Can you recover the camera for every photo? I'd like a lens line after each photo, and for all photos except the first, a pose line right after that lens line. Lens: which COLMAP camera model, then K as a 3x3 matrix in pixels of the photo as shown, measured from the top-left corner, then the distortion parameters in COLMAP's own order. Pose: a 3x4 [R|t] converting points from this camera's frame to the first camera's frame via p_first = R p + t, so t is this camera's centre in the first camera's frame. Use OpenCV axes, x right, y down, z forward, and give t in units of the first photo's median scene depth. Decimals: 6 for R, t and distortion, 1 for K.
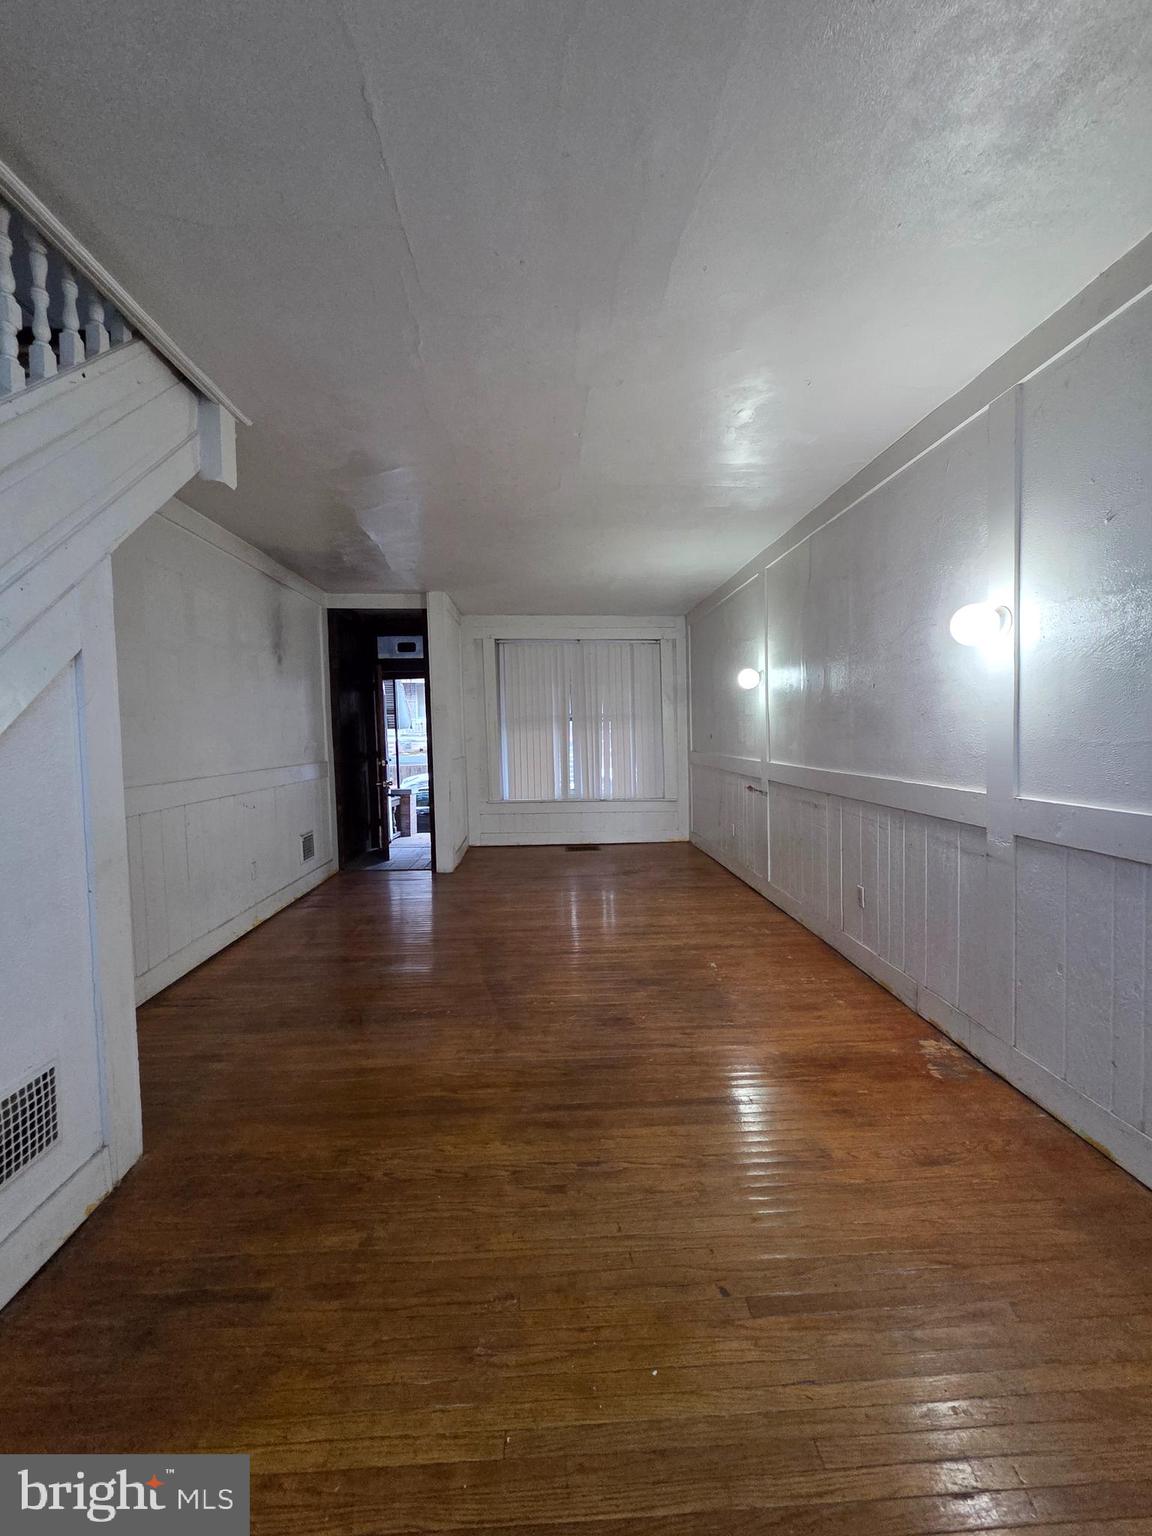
lens RADIAL K [[622.2, 0, 577.1], [0, 622.2, 762.1], [0, 0, 1]] dist [-0.000298, -0.000051]
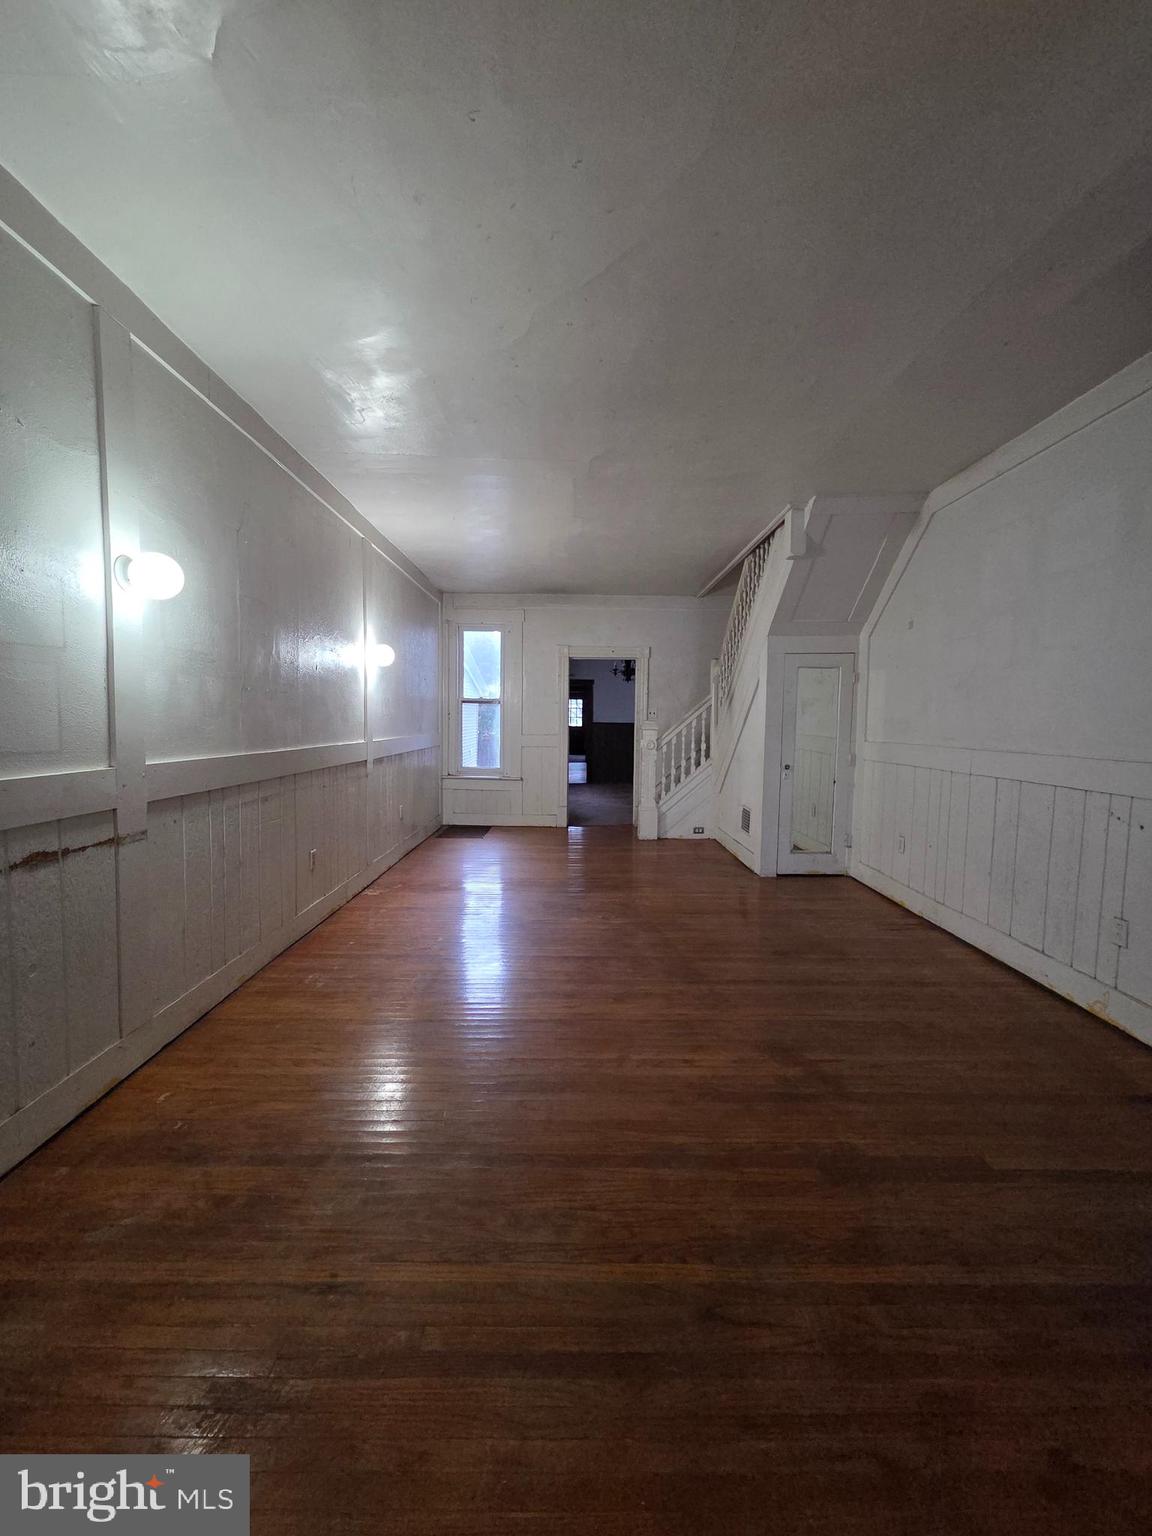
lens RADIAL K [[622.2, 0, 577.4], [0, 622.2, 765.4], [0, 0, 1]] dist [-0.000298, -0.000051]
pose [[-0.999181, 0.002626, 0.040382, -0.039002], [0.007779, 0.991745, 0.127987, -0.070168], [-0.039713, 0.128197, -0.990953, 1.822189]]
